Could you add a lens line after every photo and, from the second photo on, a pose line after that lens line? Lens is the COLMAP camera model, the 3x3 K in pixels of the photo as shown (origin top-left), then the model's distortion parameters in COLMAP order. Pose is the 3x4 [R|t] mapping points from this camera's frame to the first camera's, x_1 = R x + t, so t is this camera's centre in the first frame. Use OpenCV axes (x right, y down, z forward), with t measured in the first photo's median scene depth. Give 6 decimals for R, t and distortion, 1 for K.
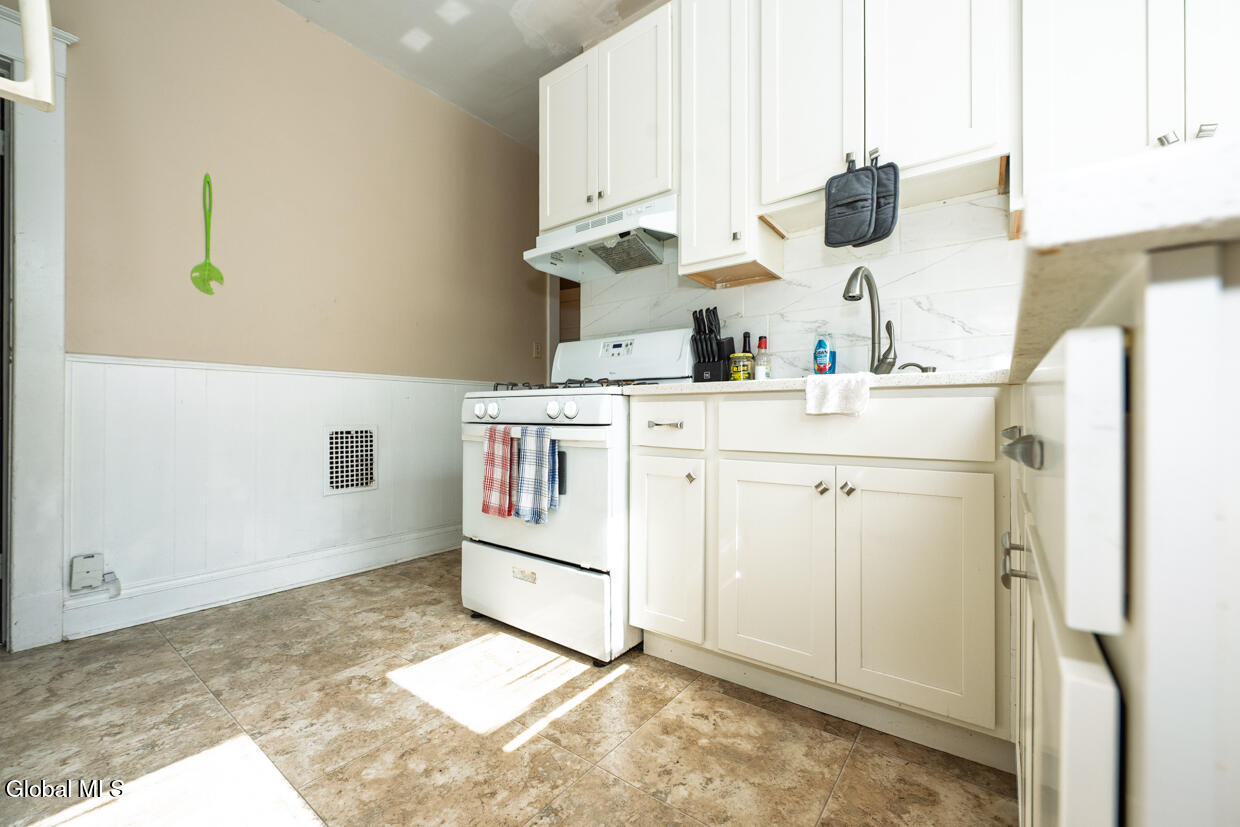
lens RADIAL K [[496.9, 0, 620.0], [0, 496.9, 413.5], [0, 0, 1]] dist [0.002245, 0.000191]
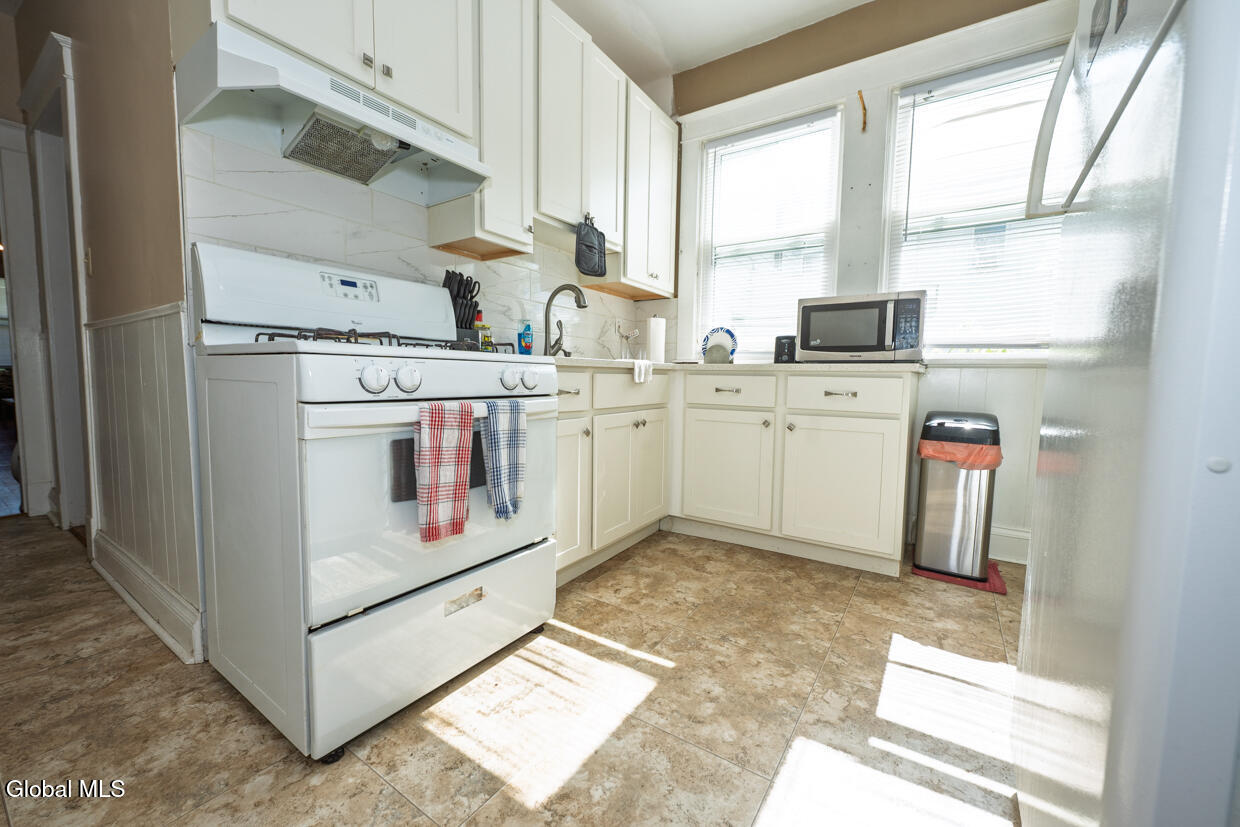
lens RADIAL K [[482.4, 0, 620.0], [0, 482.4, 413.5], [0, 0, 1]] dist [-0.000433, -0.000109]
pose [[-0.058826, -0.079914, 0.995064, -1.073919], [-0.018650, 0.996705, 0.078943, -0.019427], [-0.998094, -0.013914, -0.060123, 0.967284]]
